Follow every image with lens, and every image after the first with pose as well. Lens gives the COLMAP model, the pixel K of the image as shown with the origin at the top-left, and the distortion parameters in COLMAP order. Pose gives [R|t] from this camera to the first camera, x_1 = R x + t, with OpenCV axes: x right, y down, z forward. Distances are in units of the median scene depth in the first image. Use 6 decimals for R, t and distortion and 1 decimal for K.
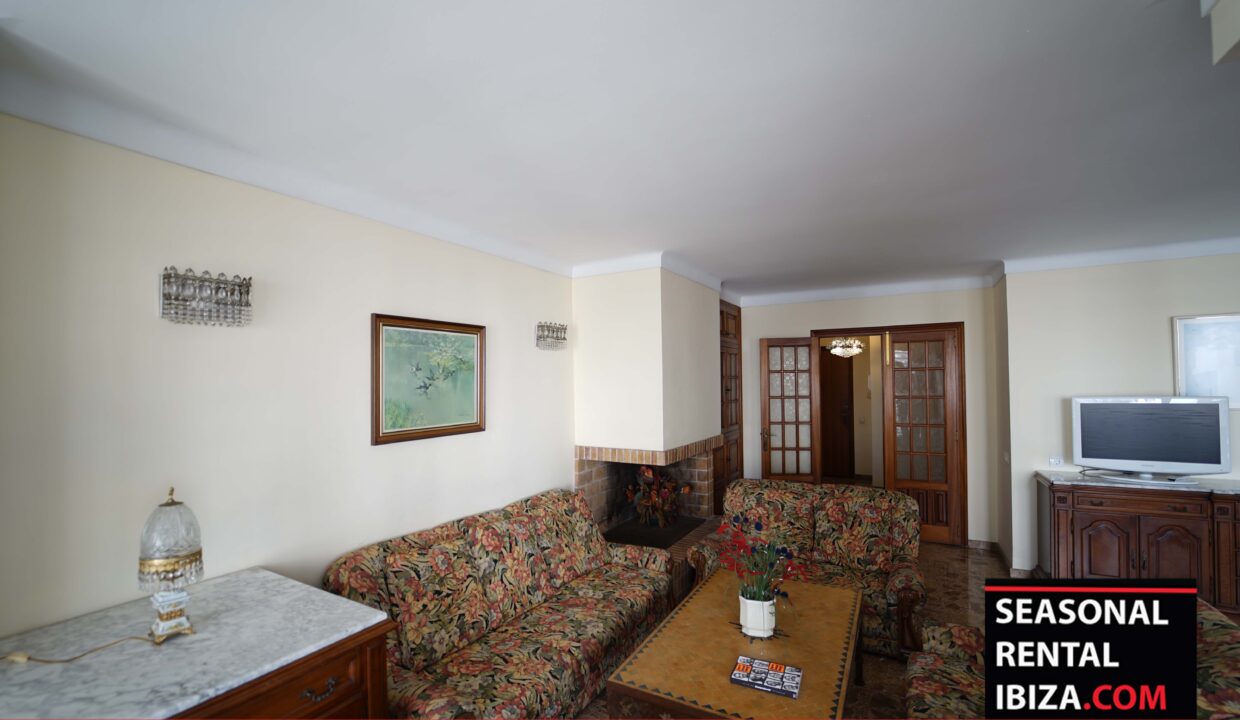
lens RADIAL K [[507.5, 0, 617.5], [0, 507.5, 372.5], [0, 0, 1]] dist [-0.020648, 0.000147]
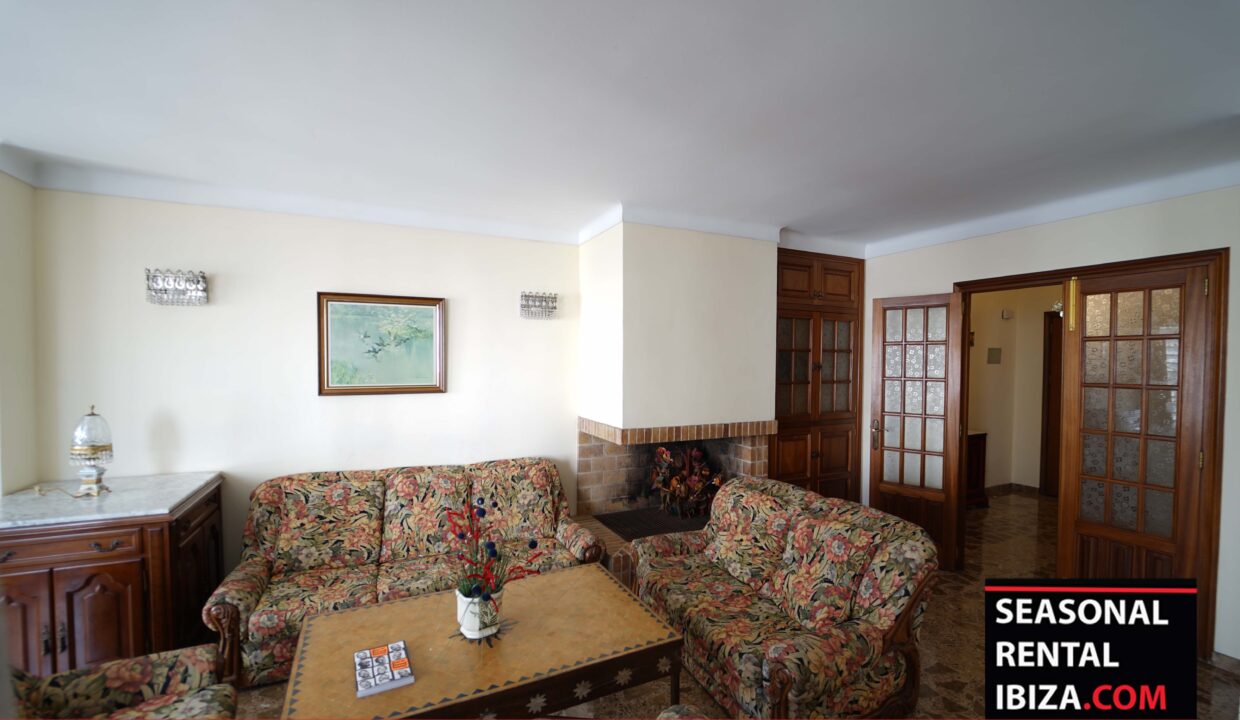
lens RADIAL K [[507.5, 0, 623.0], [0, 507.5, 366.4], [0, 0, 1]] dist [-0.020648, 0.000147]
pose [[0.824570, 0.023995, -0.565251, 0.680440], [-0.007472, 0.999475, 0.031527, 0.018920], [0.565710, -0.021772, 0.824317, 0.304395]]
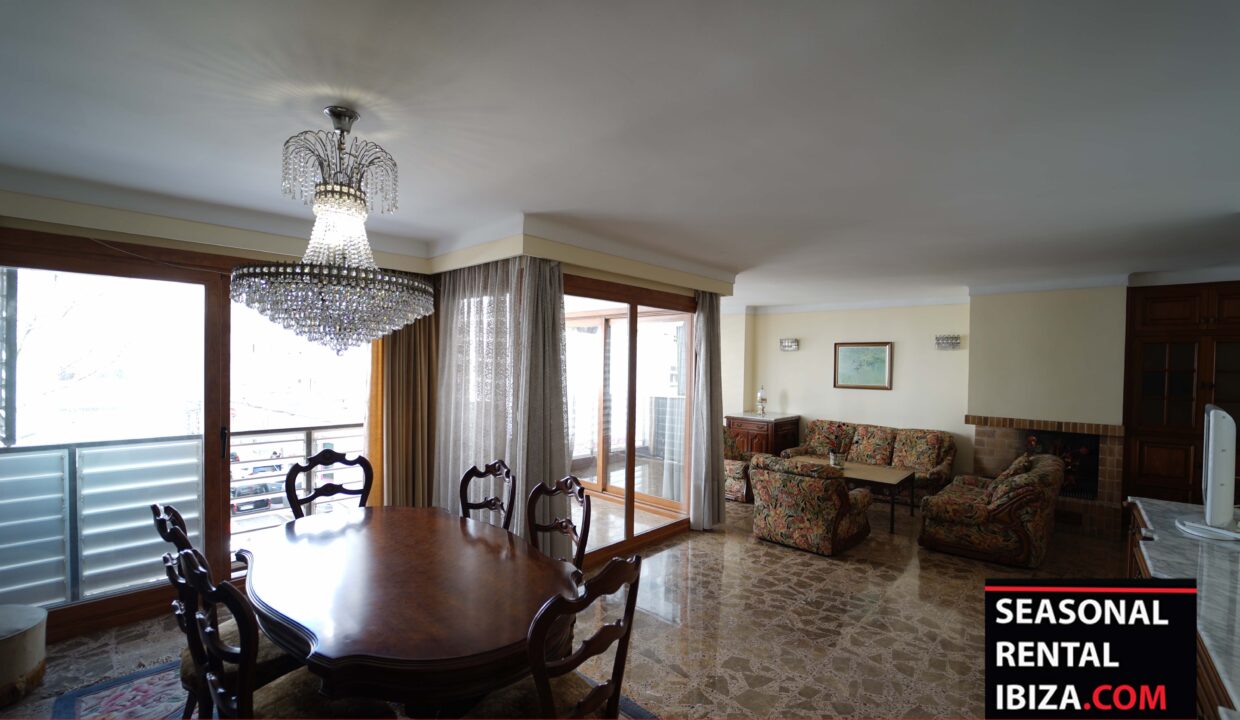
lens RADIAL K [[507.5, 0, 627.4], [0, 507.5, 366.3], [0, 0, 1]] dist [-0.020648, 0.000147]
pose [[-0.223262, 0.017295, -0.974605, 2.077406], [0.005831, 0.999848, 0.016407, -0.029243], [0.974741, -0.002020, -0.223329, 0.379445]]
